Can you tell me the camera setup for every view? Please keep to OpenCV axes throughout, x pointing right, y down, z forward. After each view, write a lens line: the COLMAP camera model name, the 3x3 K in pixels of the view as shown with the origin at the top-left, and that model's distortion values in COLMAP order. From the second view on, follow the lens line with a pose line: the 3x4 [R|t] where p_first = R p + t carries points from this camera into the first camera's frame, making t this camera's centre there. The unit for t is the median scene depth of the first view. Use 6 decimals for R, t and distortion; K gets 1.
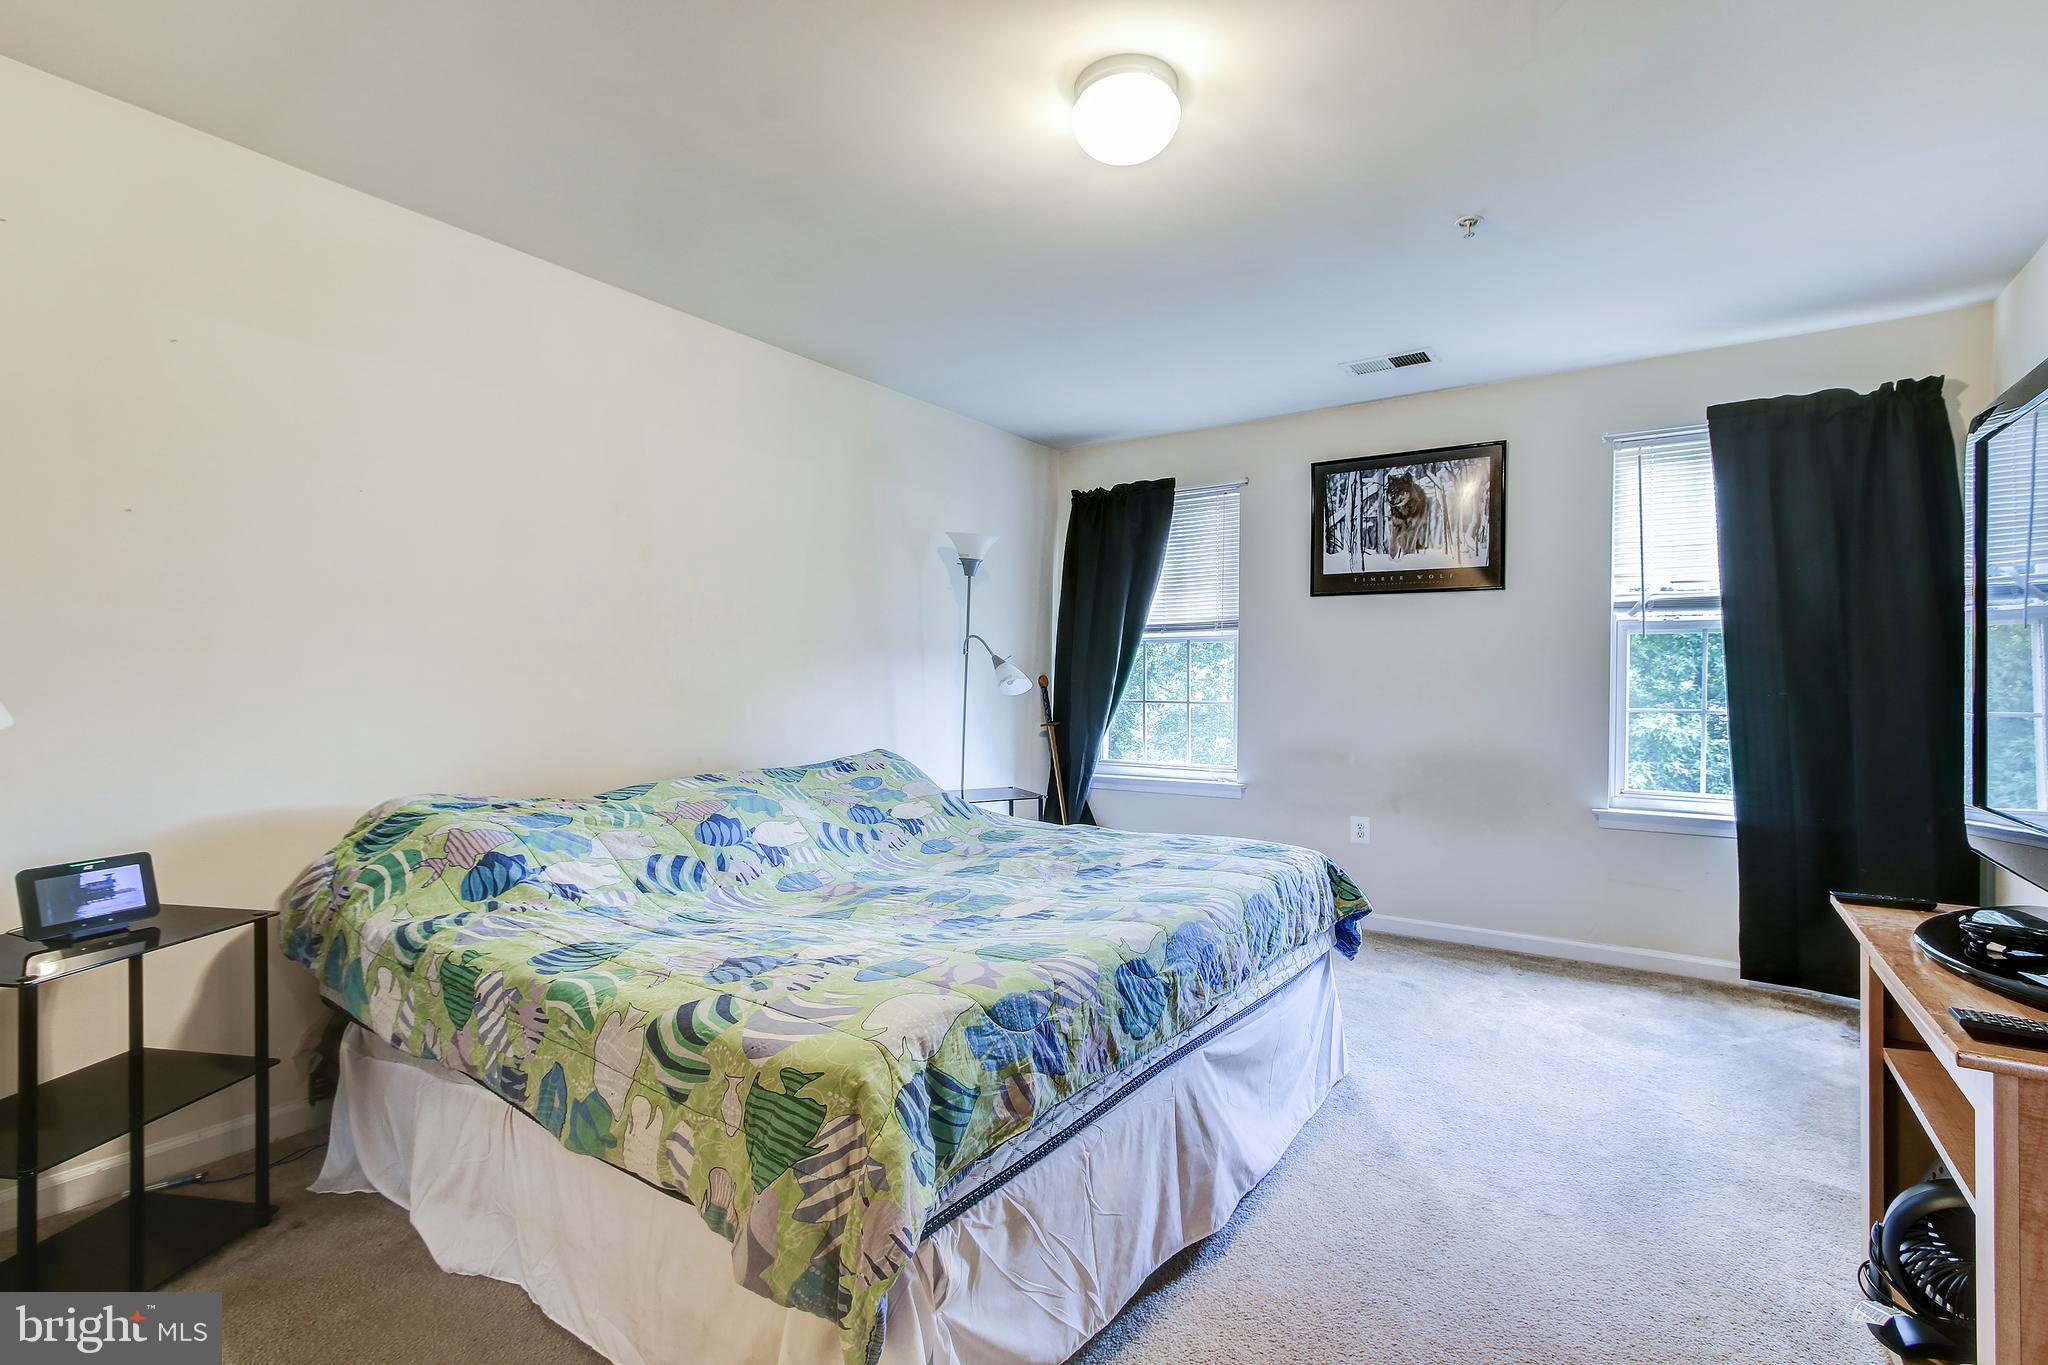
lens RADIAL K [[936.9, 0, 1025.8], [0, 936.9, 677.3], [0, 0, 1]] dist [-0.000802, 0.003112]
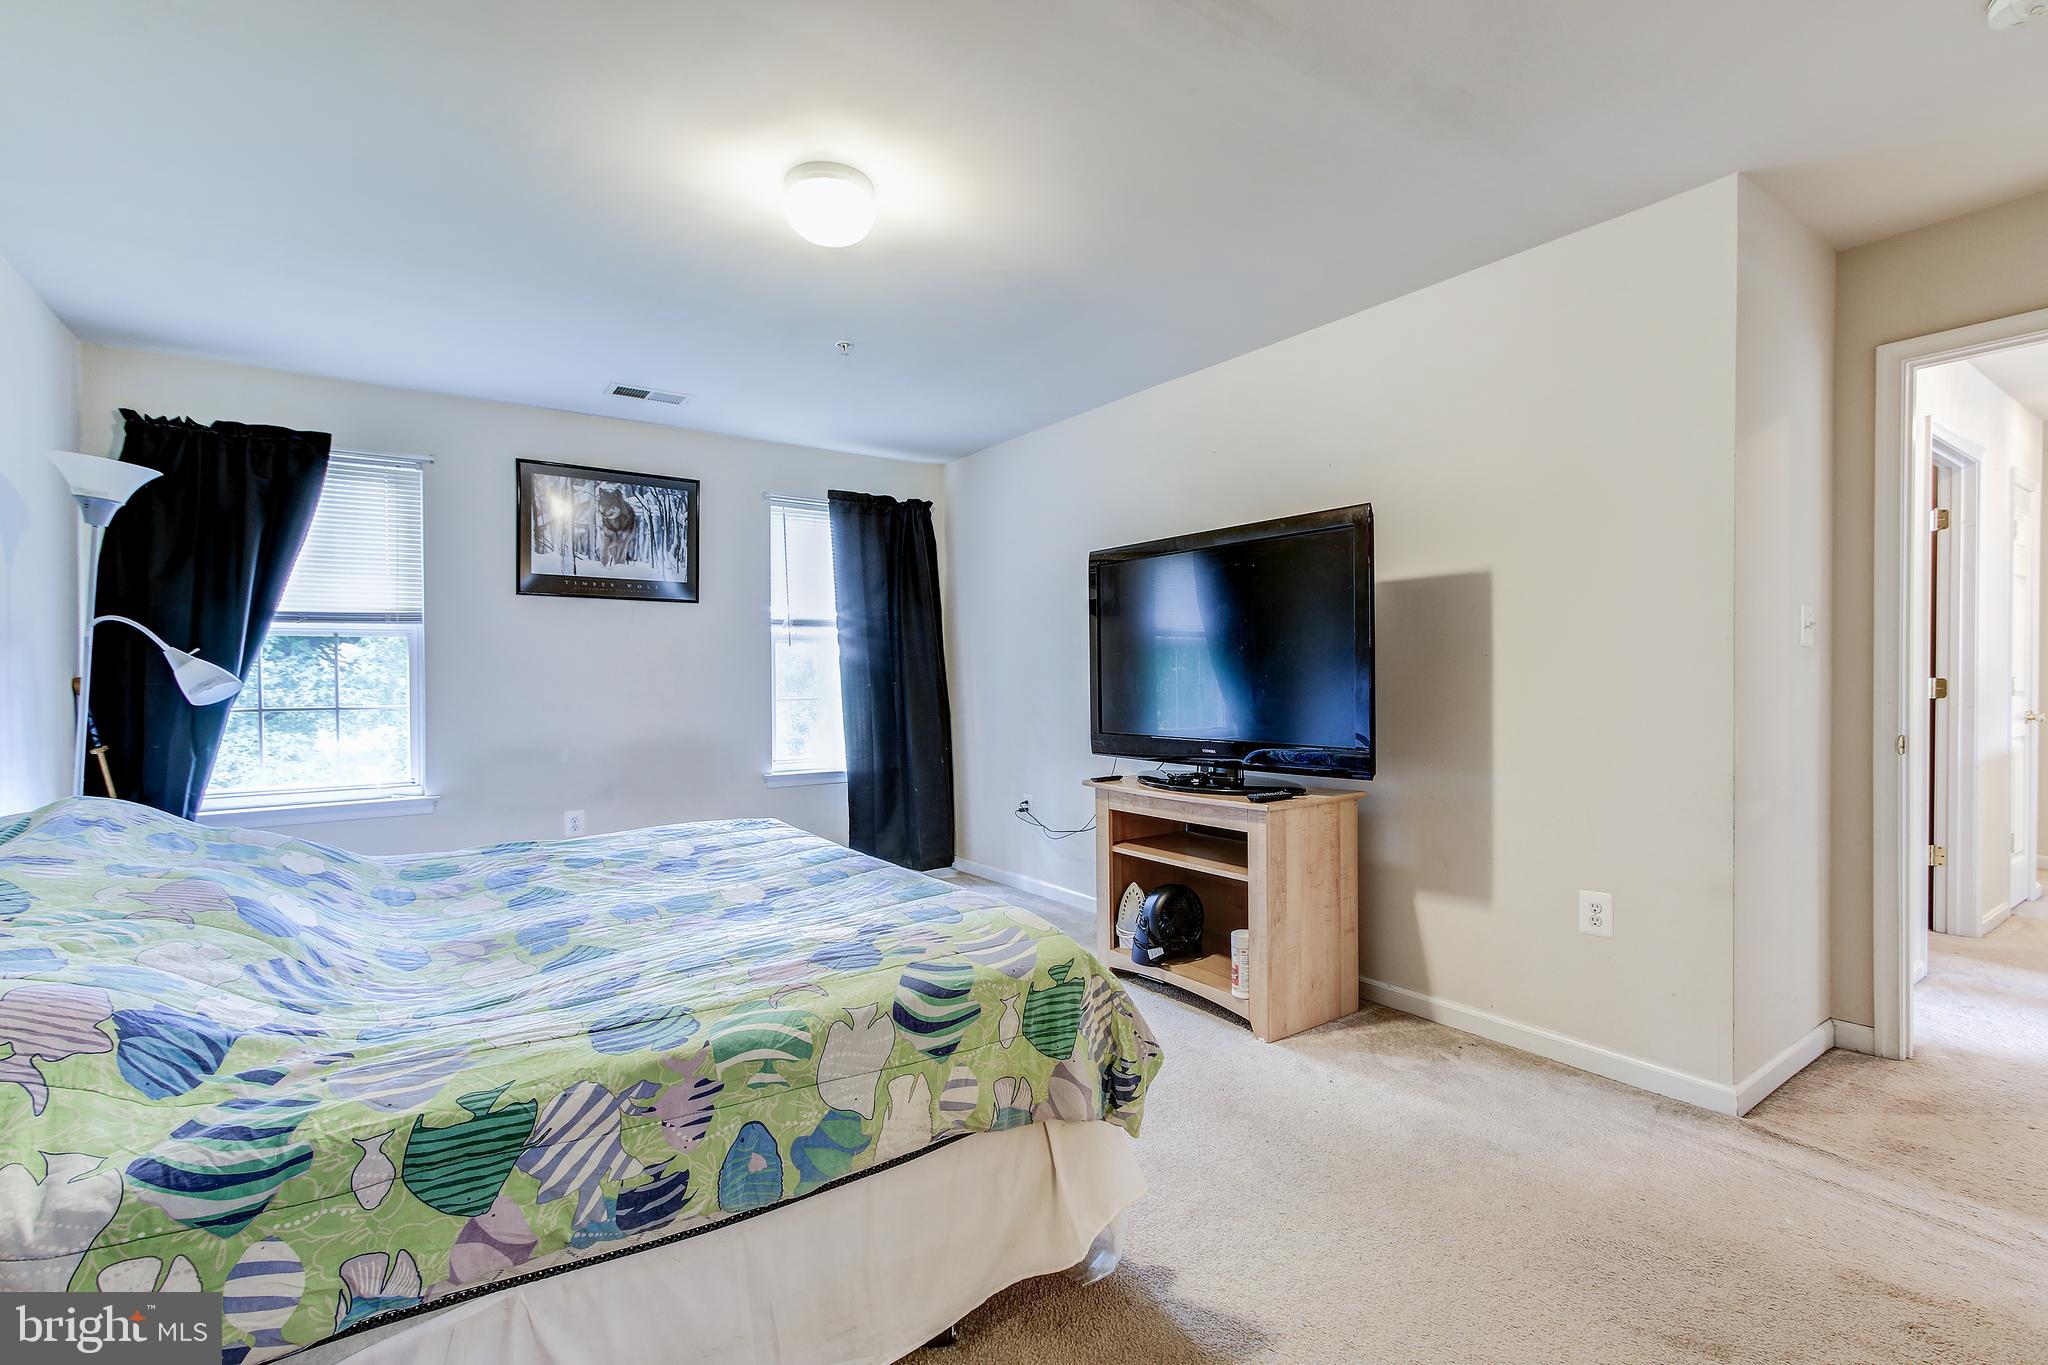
lens RADIAL K [[936.9, 0, 1027.1], [0, 936.9, 681.1], [0, 0, 1]] dist [-0.000802, 0.003112]
pose [[0.349002, -0.011657, 0.937049, -0.460932], [0.008329, 0.999922, 0.009337, -0.000715], [-0.937085, 0.004547, 0.349072, 0.173170]]
